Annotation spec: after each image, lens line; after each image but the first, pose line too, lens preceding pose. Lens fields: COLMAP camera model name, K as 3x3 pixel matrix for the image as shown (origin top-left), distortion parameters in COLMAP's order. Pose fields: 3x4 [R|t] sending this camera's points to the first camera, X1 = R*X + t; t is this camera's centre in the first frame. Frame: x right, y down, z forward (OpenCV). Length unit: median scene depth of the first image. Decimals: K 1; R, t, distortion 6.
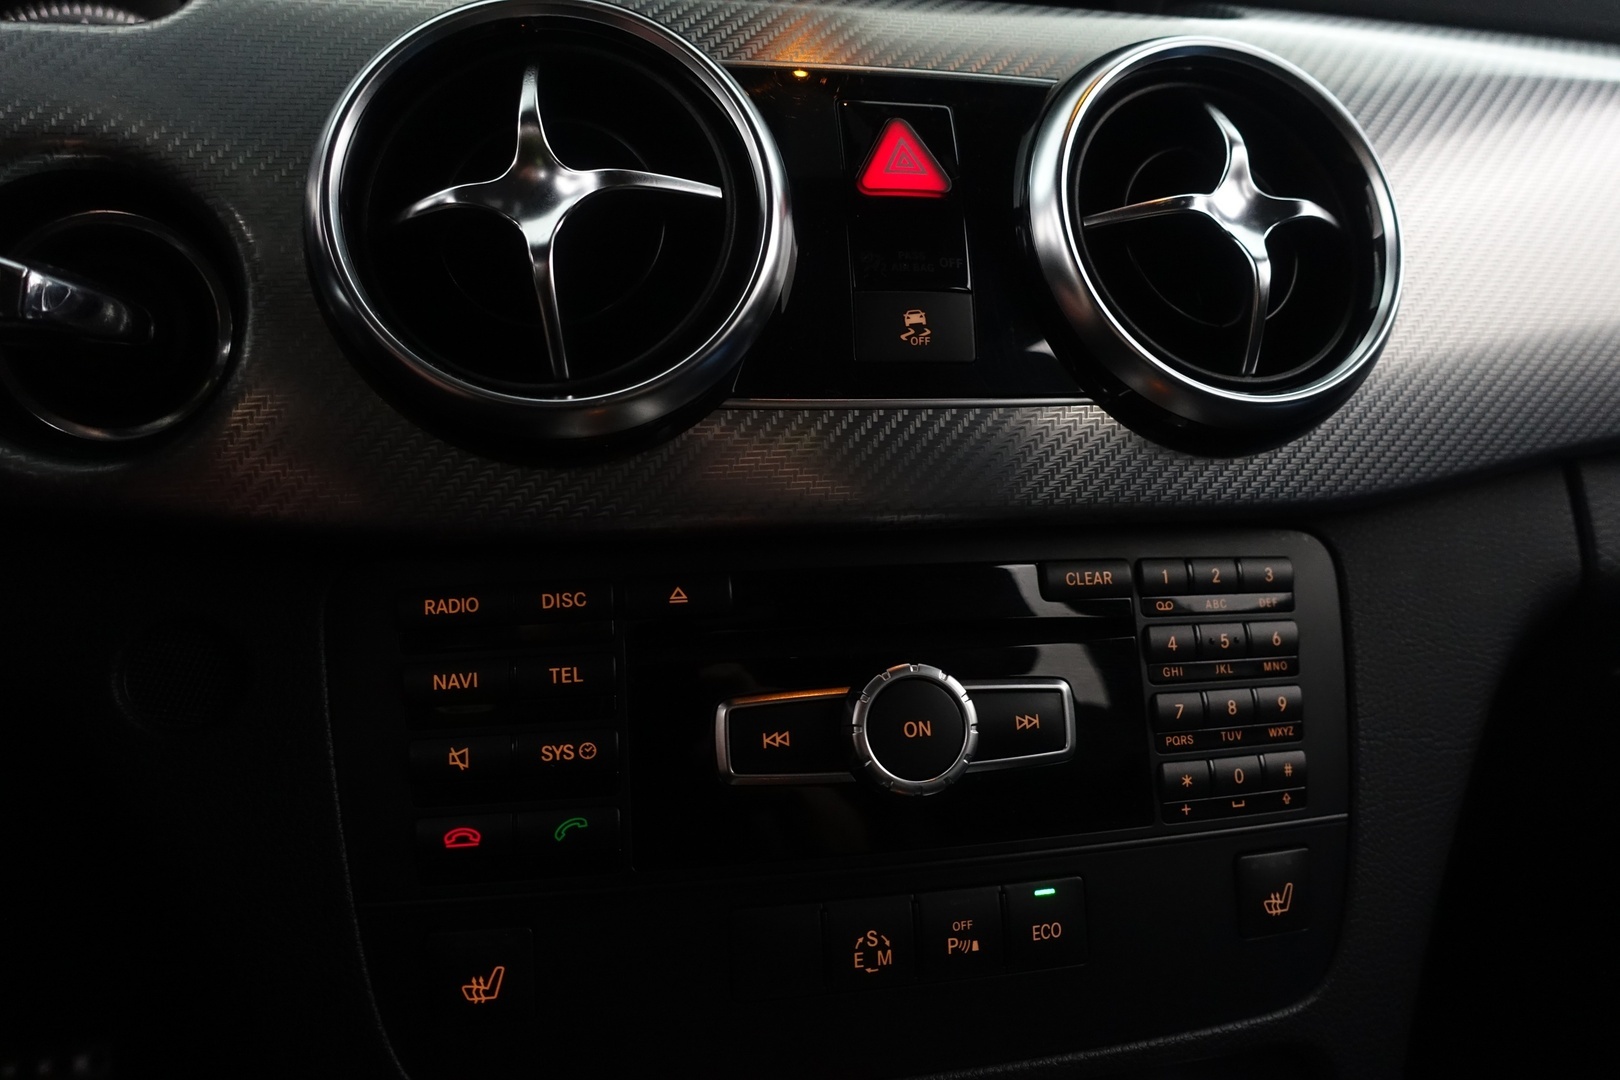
lens RADIAL K [[1121.0, 0, 817.6], [0, 1121.0, 548.1], [0, 0, 1]] dist [-0.008100, 0.001652]
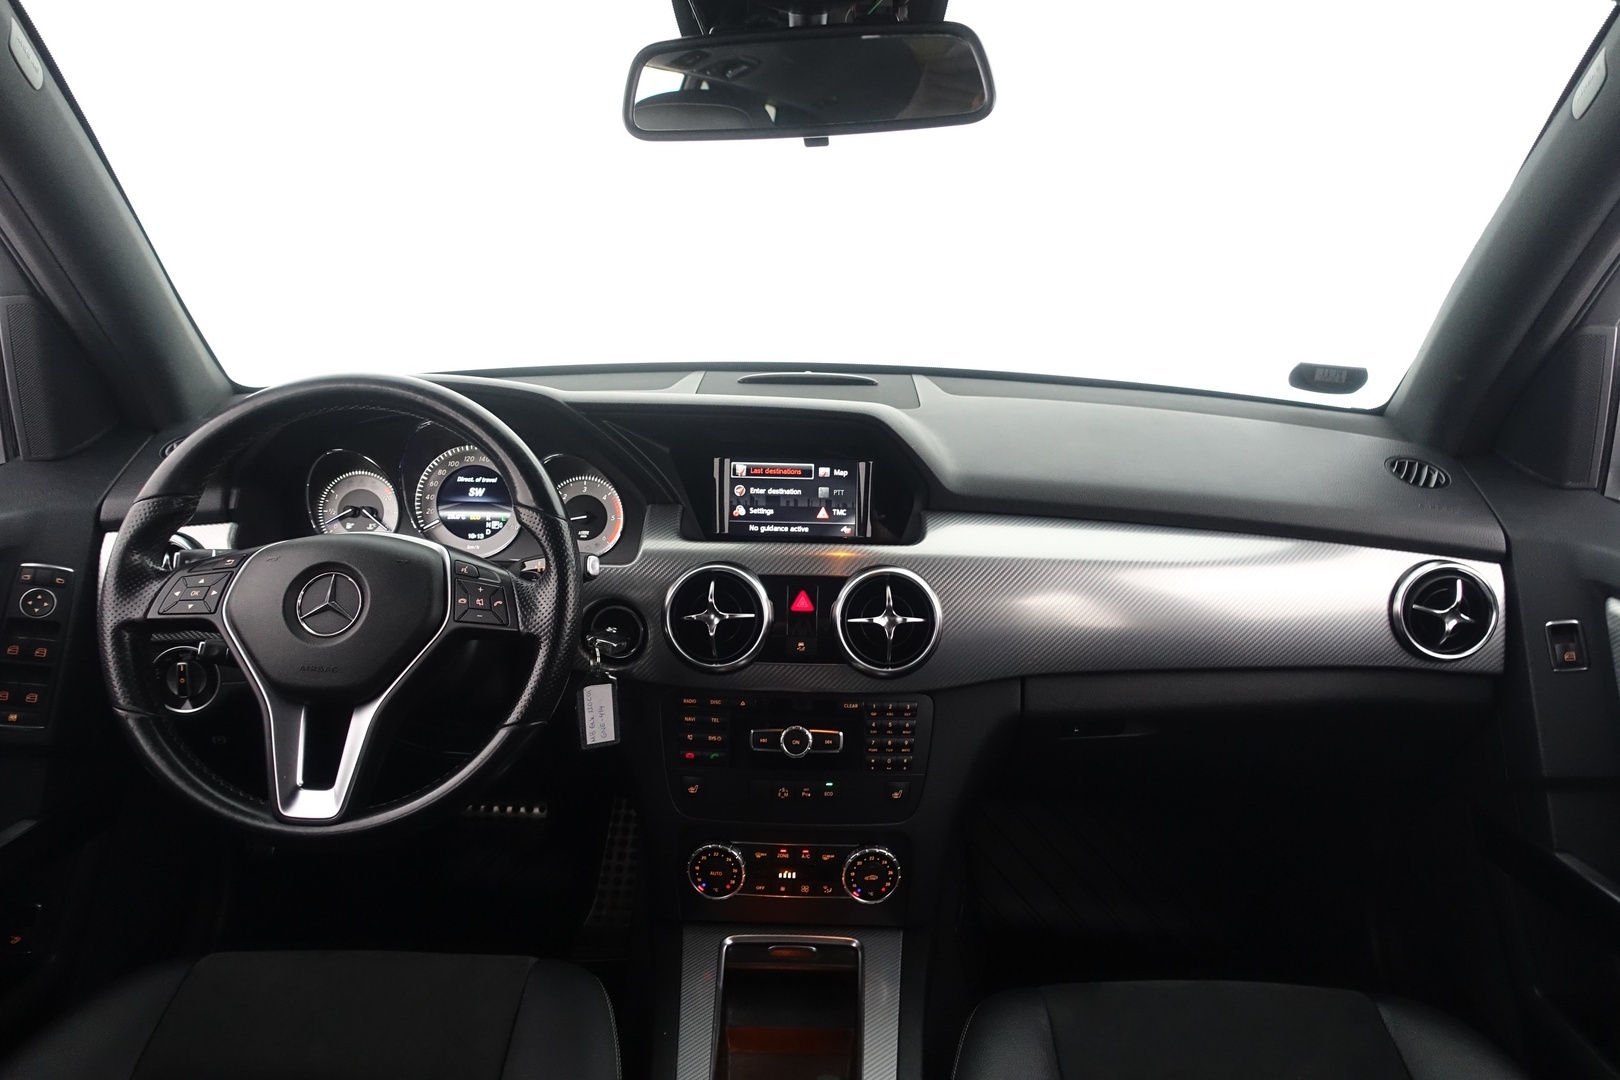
lens RADIAL K [[1121.0, 0, 815.4], [0, 1121.0, 535.0], [0, 0, 1]] dist [-0.008100, 0.001652]
pose [[0.975444, 0.076101, -0.206680, 0.920005], [-0.056083, 0.993299, 0.101050, -0.981433], [0.212985, -0.086977, 0.973176, -2.834643]]
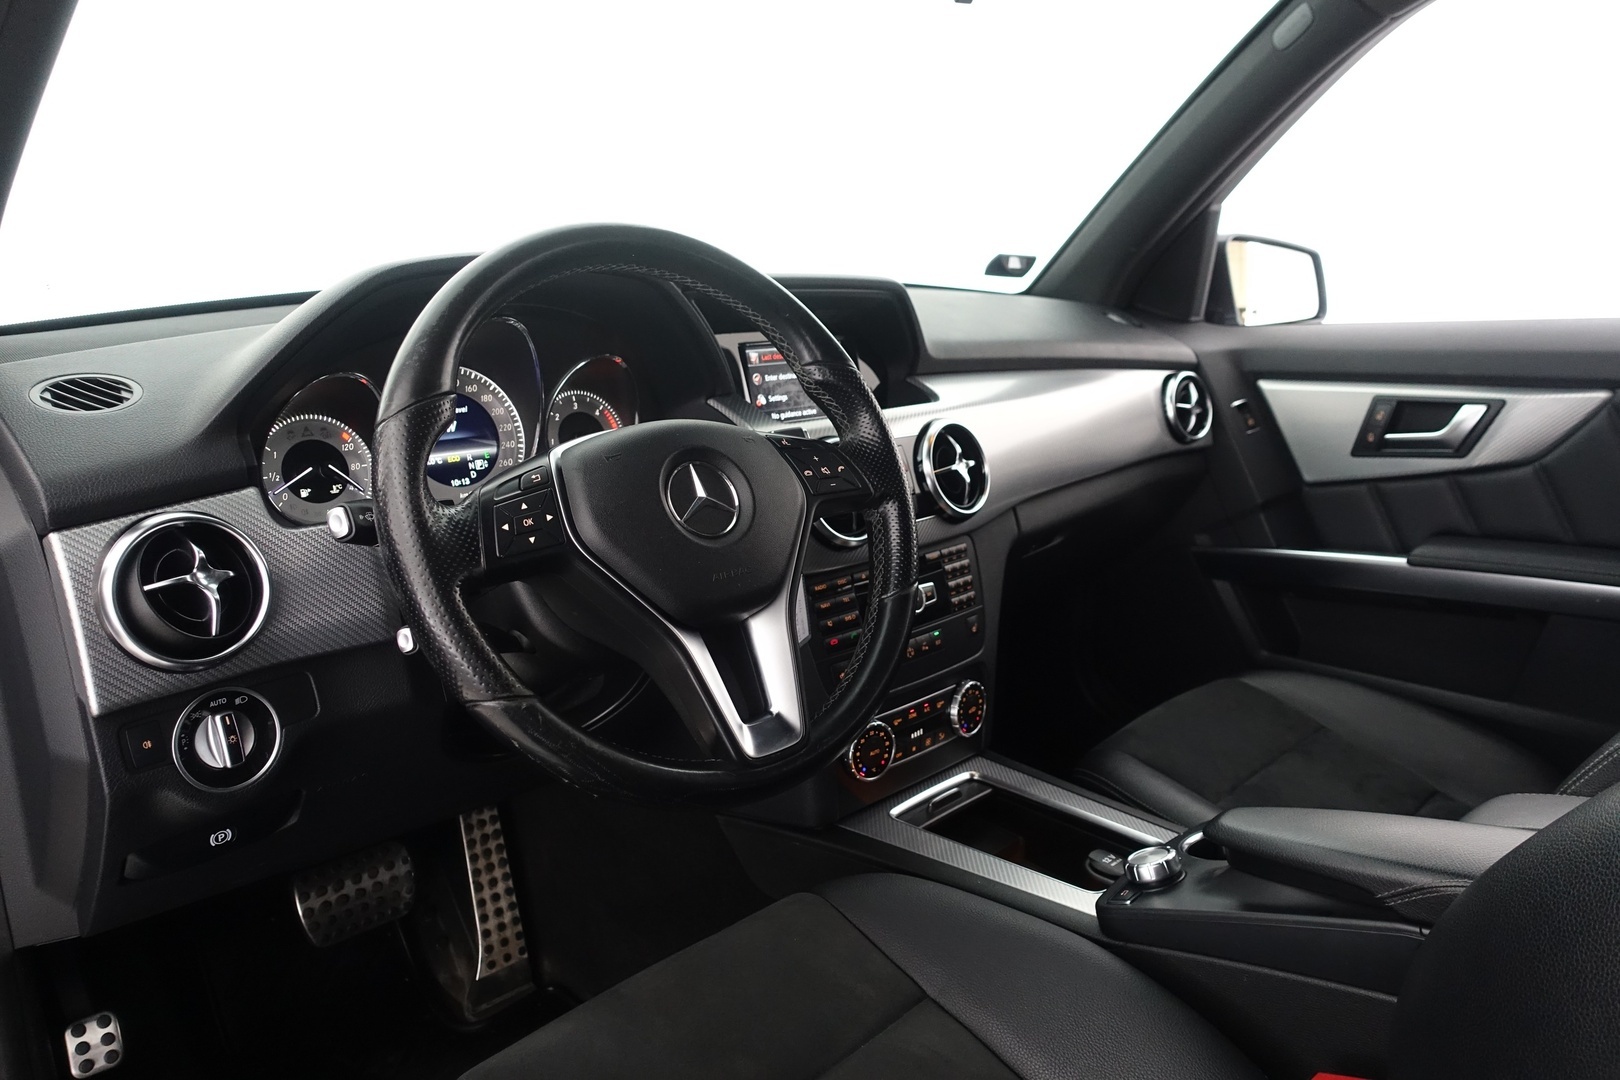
lens RADIAL K [[1121.0, 0, 815.4], [0, 1121.0, 537.2], [0, 0, 1]] dist [-0.008100, 0.001652]
pose [[0.845292, -0.130219, 0.518193, -2.327366], [0.091929, 0.990829, 0.099031, -0.509292], [-0.526336, -0.036073, 0.849511, -2.328205]]
